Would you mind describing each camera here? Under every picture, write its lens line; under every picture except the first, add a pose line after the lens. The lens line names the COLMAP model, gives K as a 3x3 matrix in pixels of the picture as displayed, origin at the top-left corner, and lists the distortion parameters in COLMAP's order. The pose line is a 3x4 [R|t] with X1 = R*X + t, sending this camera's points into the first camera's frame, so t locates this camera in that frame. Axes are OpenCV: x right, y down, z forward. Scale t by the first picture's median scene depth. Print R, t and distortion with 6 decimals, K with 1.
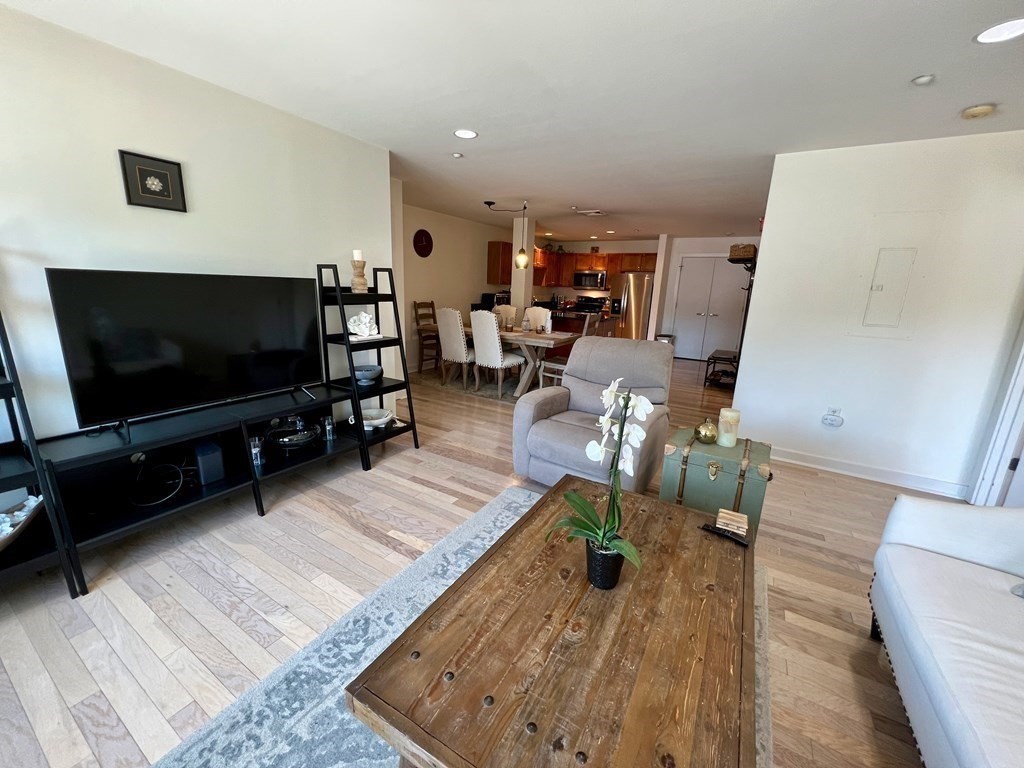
lens RADIAL K [[408.9, 0, 508.1], [0, 408.9, 381.5], [0, 0, 1]] dist [0.000286, 0.000326]
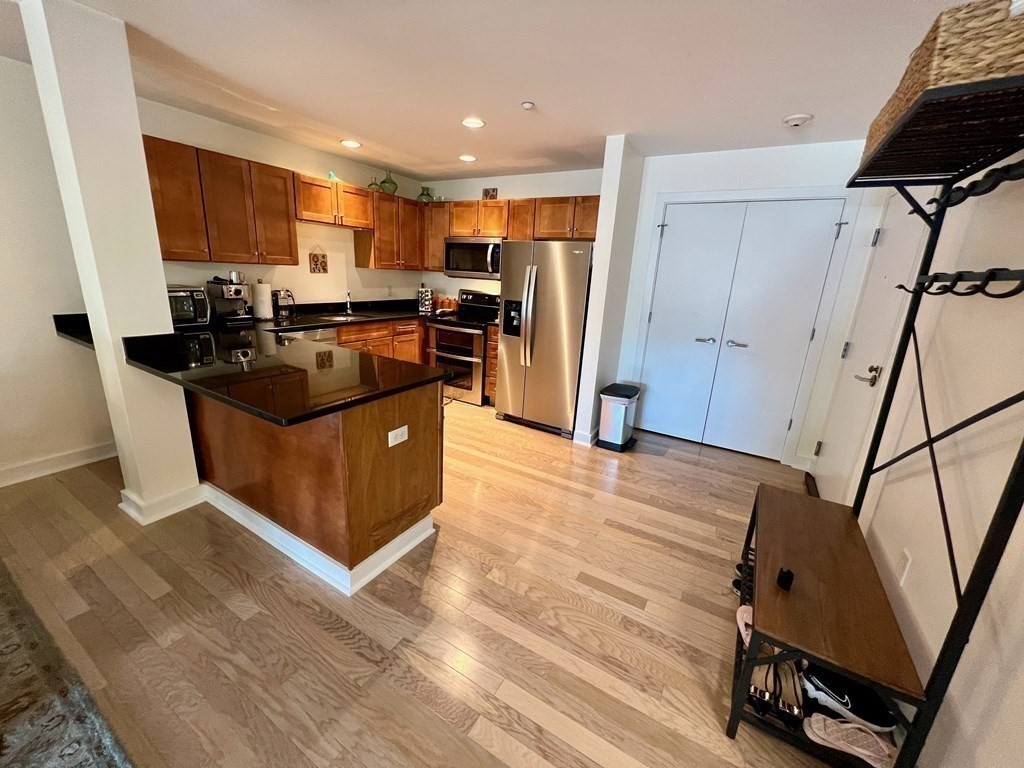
lens RADIAL K [[408.9, 0, 508.1], [0, 408.9, 381.5], [0, 0, 1]] dist [0.000286, 0.000326]
pose [[0.999884, 0.010026, 0.011478, 0.702917], [-0.010433, 0.999299, 0.035947, -0.361231], [-0.011109, -0.036063, 0.999288, 1.546326]]
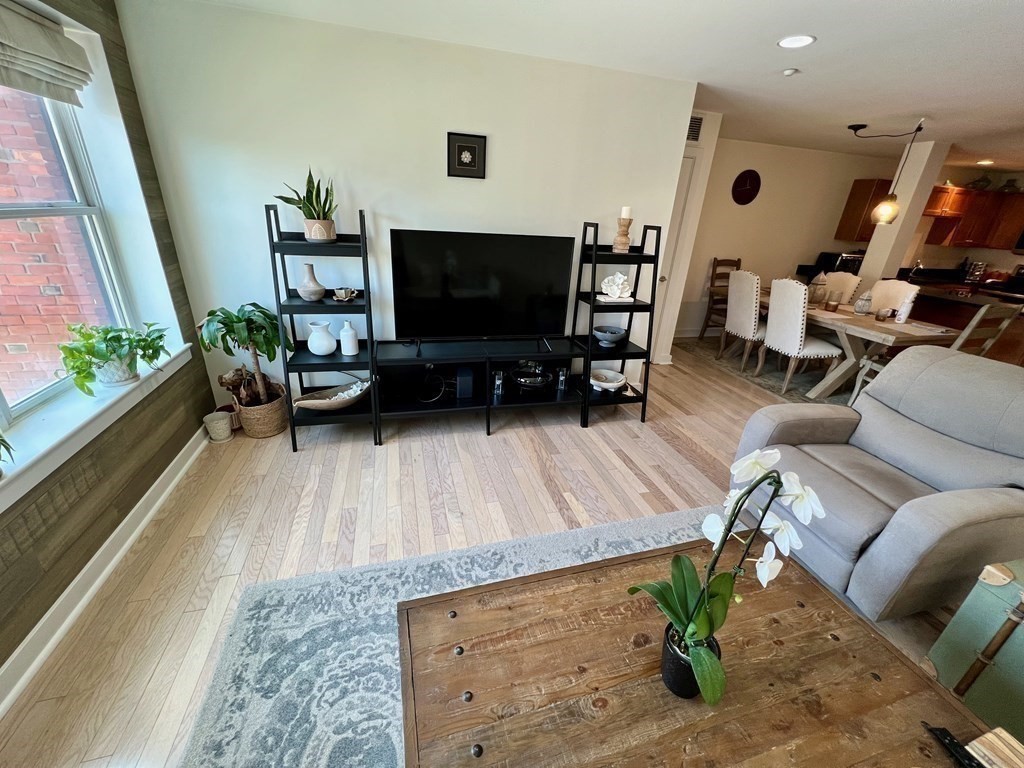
lens RADIAL K [[408.9, 0, 508.1], [0, 408.9, 381.5], [0, 0, 1]] dist [0.000286, 0.000326]
pose [[0.729507, 0.270030, -0.628413, 0.137258], [-0.185197, 0.962431, 0.198568, -0.066104], [0.658423, -0.028477, 0.752109, 0.087627]]
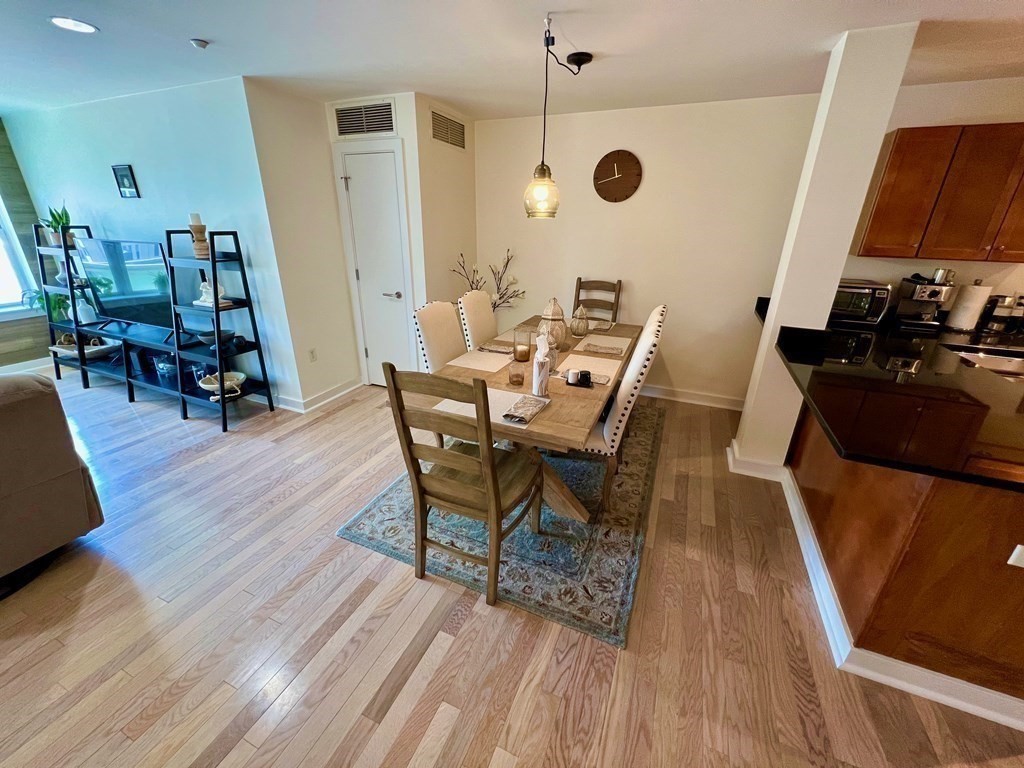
lens RADIAL K [[408.9, 0, 508.1], [0, 408.9, 381.5], [0, 0, 1]] dist [0.000286, 0.000326]
pose [[0.142095, 0.330363, -0.933097, 0.778644], [-0.237222, 0.926557, 0.291922, -0.405738], [0.961007, 0.179871, 0.210028, 1.564105]]
